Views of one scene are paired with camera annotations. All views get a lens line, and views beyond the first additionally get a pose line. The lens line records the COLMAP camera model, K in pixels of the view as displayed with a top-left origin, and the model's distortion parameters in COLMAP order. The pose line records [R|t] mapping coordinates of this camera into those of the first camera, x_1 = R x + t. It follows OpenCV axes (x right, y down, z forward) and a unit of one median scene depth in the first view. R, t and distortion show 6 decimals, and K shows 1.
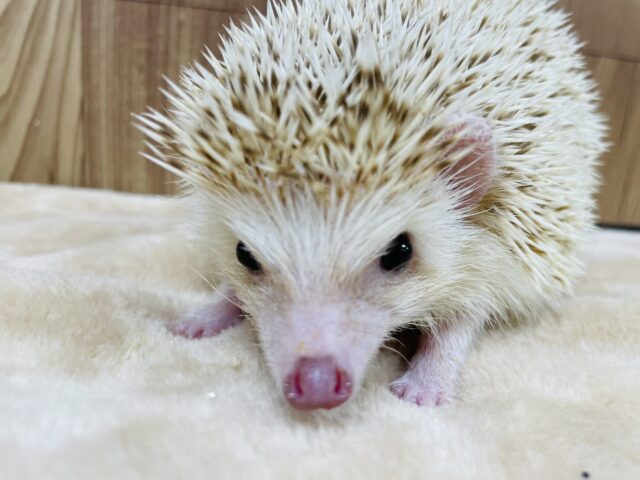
lens RADIAL K [[491.8, 0, 320.4], [0, 491.8, 243.0], [0, 0, 1]] dist [-0.012165, -0.024329]
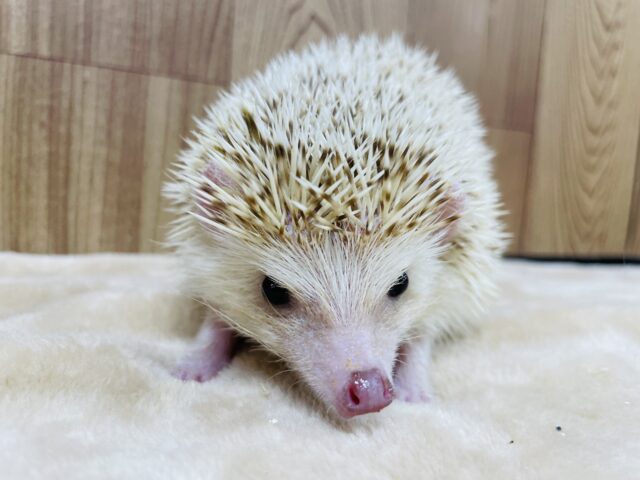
lens RADIAL K [[491.8, 0, 316.8], [0, 491.8, 240.6], [0, 0, 1]] dist [-0.012165, -0.024329]
pose [[0.959915, -0.050443, 0.275714, -0.275520], [0.078353, 0.992749, -0.091165, 0.008161], [-0.269116, 0.109114, 0.956907, -0.112197]]
